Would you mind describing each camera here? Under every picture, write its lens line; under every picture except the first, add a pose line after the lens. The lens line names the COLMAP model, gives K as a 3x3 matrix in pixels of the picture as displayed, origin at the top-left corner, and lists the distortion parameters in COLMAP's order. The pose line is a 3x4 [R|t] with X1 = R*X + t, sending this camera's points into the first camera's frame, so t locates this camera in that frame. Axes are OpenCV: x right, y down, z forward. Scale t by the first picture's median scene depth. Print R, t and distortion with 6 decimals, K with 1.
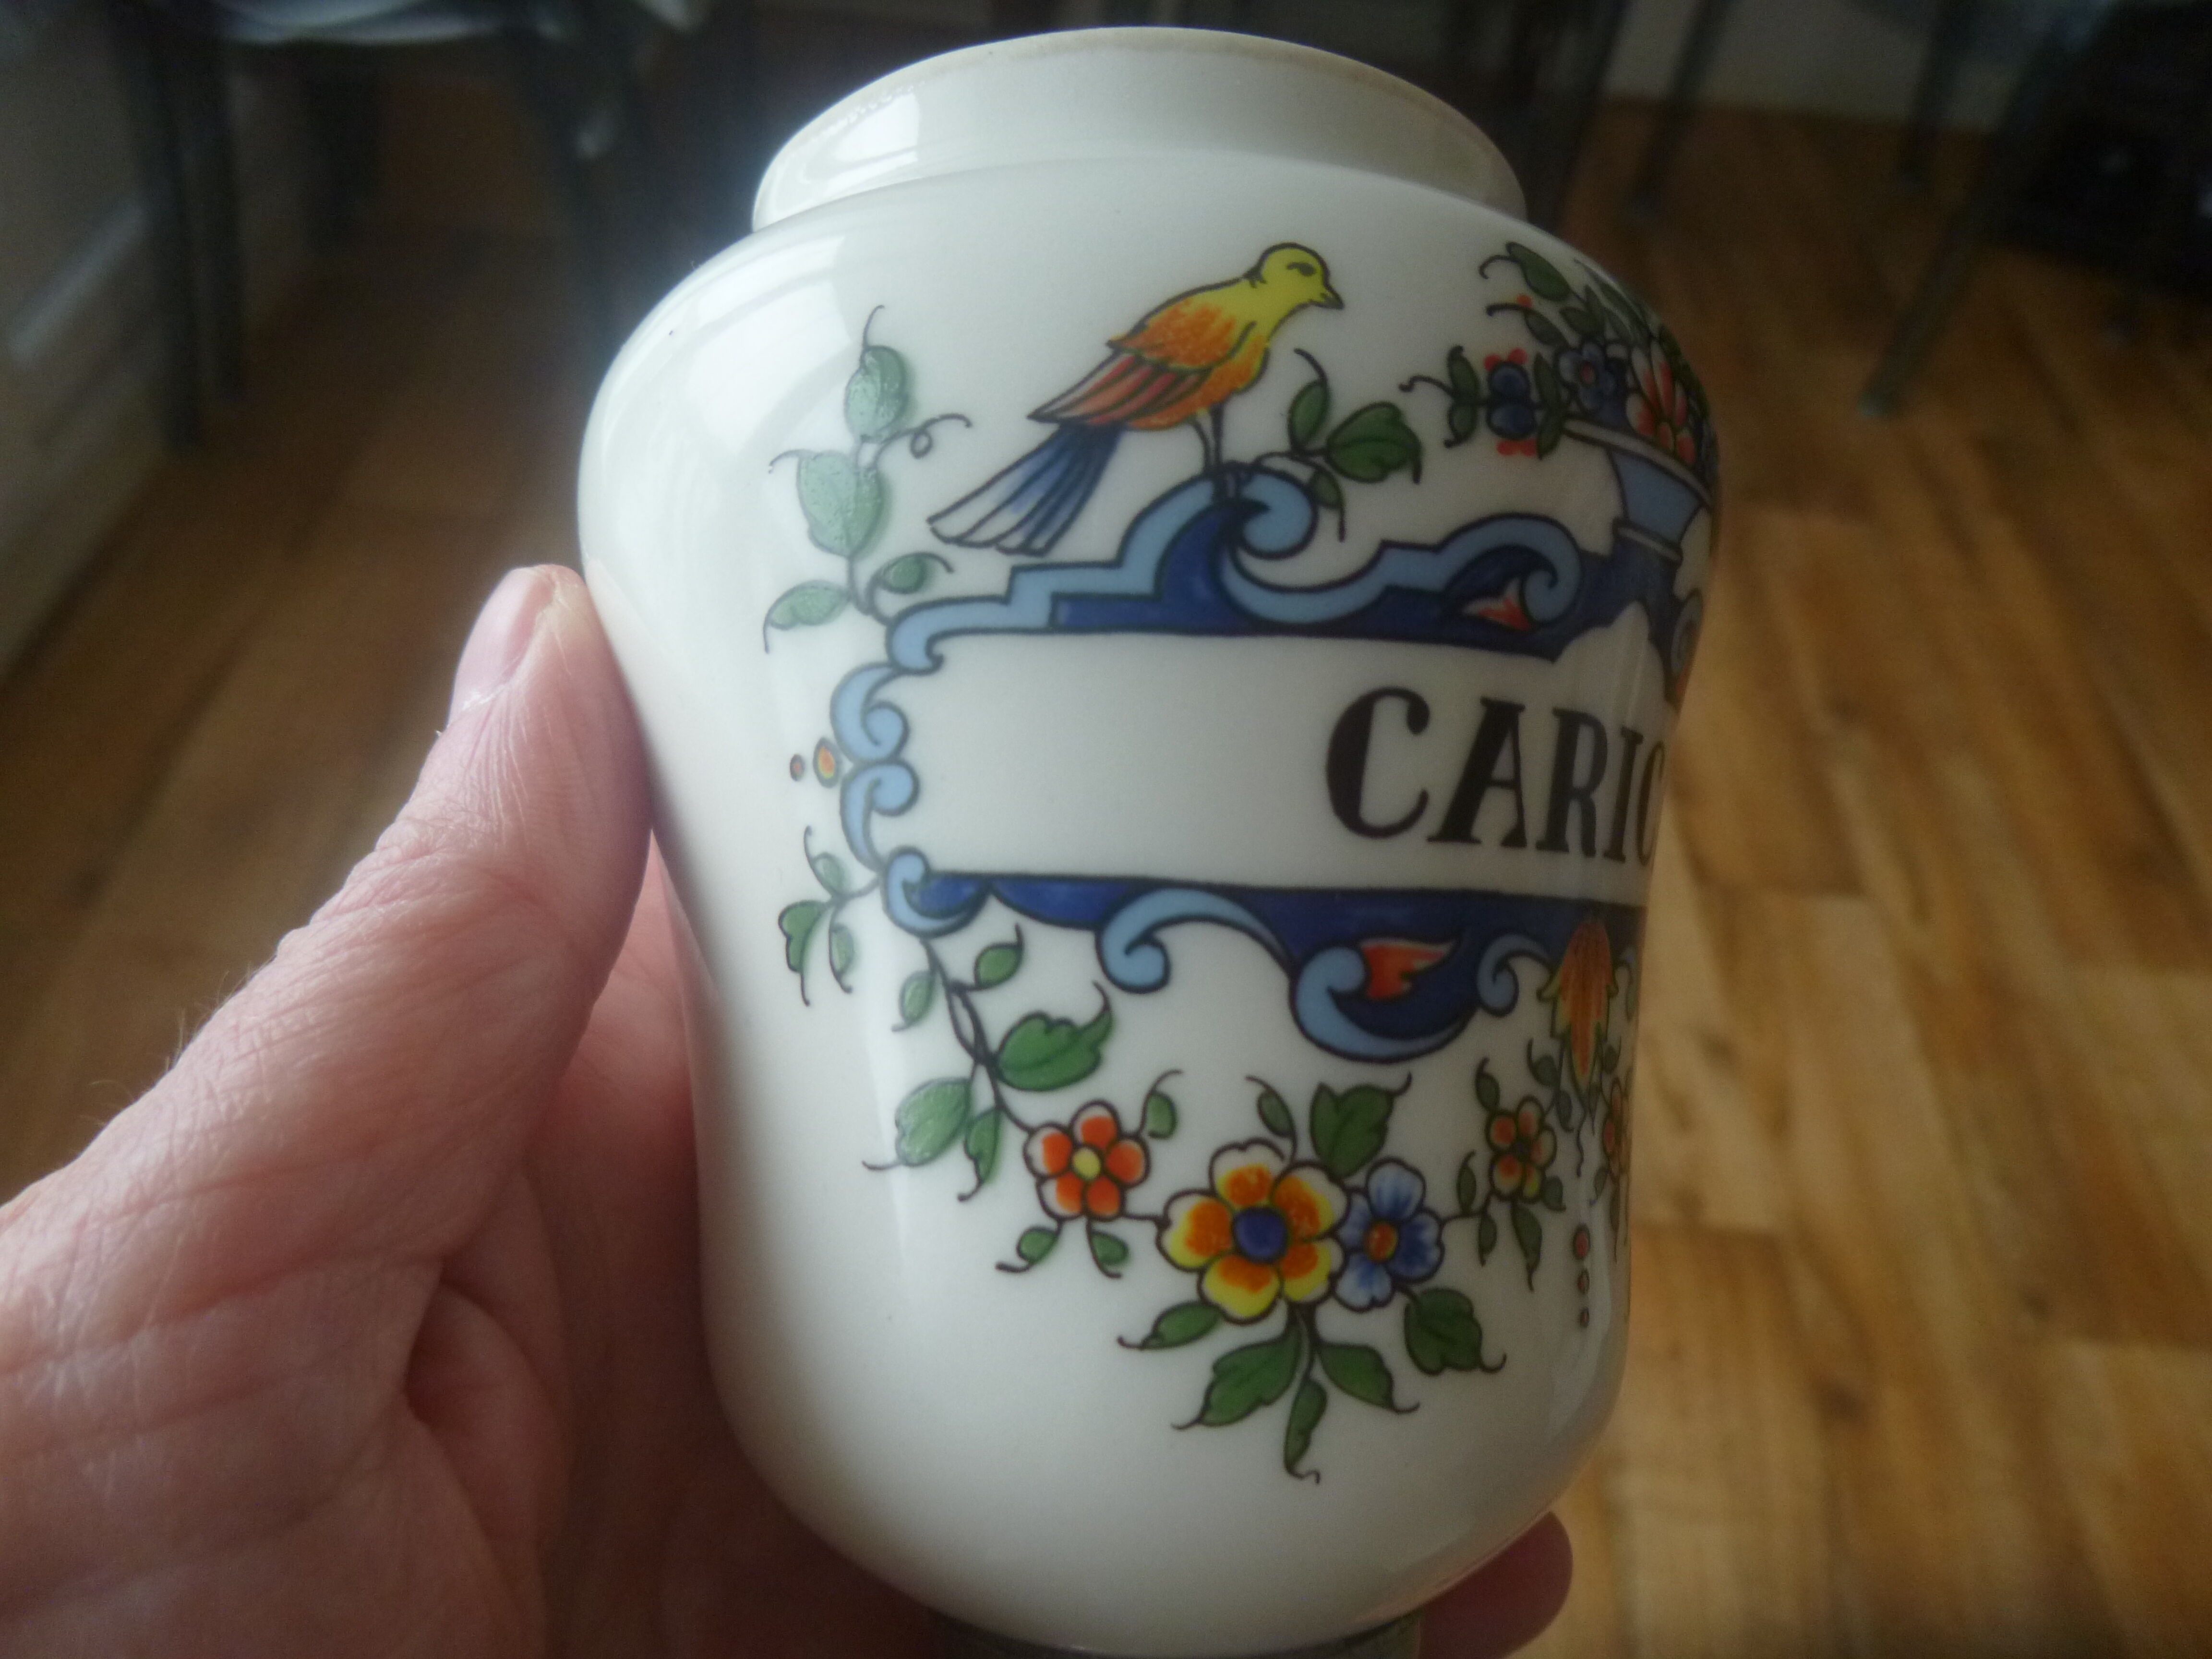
lens RADIAL K [[1670.1, 0, 1106.0], [0, 1670.1, 829.5], [0, 0, 1]] dist [-0.027139, -0.006704]
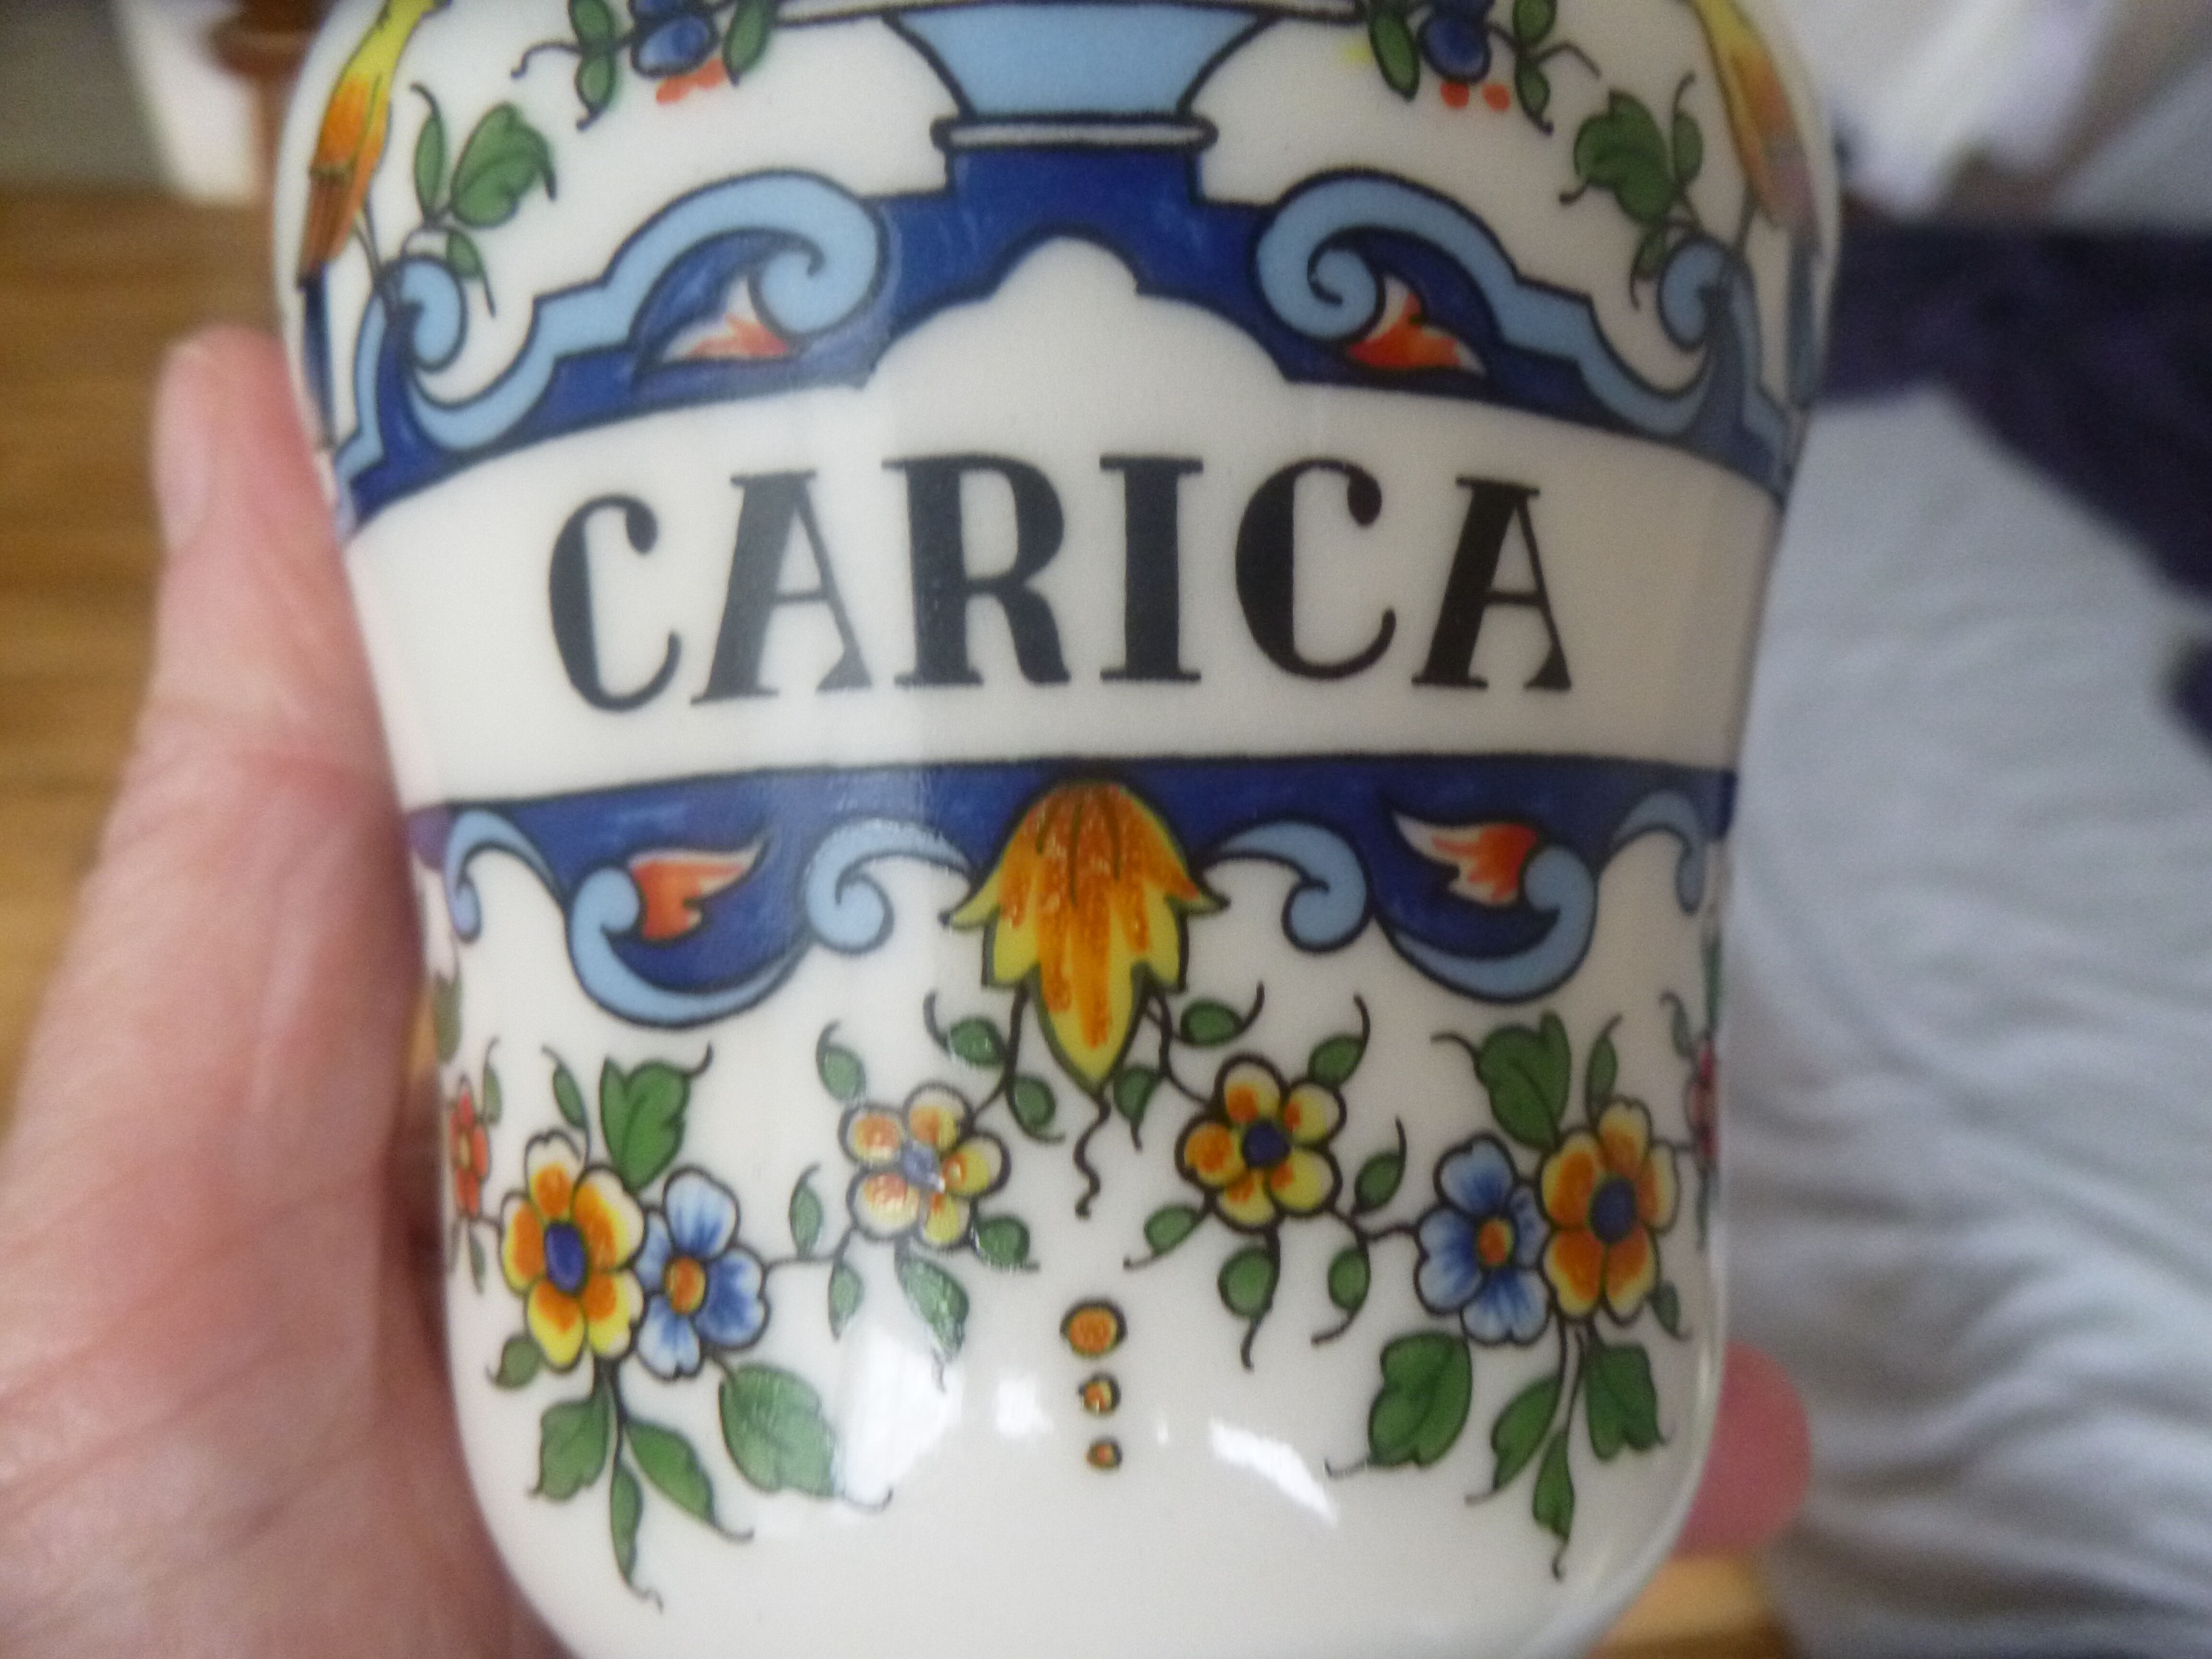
lens RADIAL K [[1670.1, 0, 1106.0], [0, 1670.1, 829.5], [0, 0, 1]] dist [-0.027139, -0.006704]
pose [[0.695248, -0.088984, -0.713240, 0.793634], [0.103831, 0.994333, -0.022841, 0.091271], [0.711231, -0.058177, 0.700547, 0.643033]]
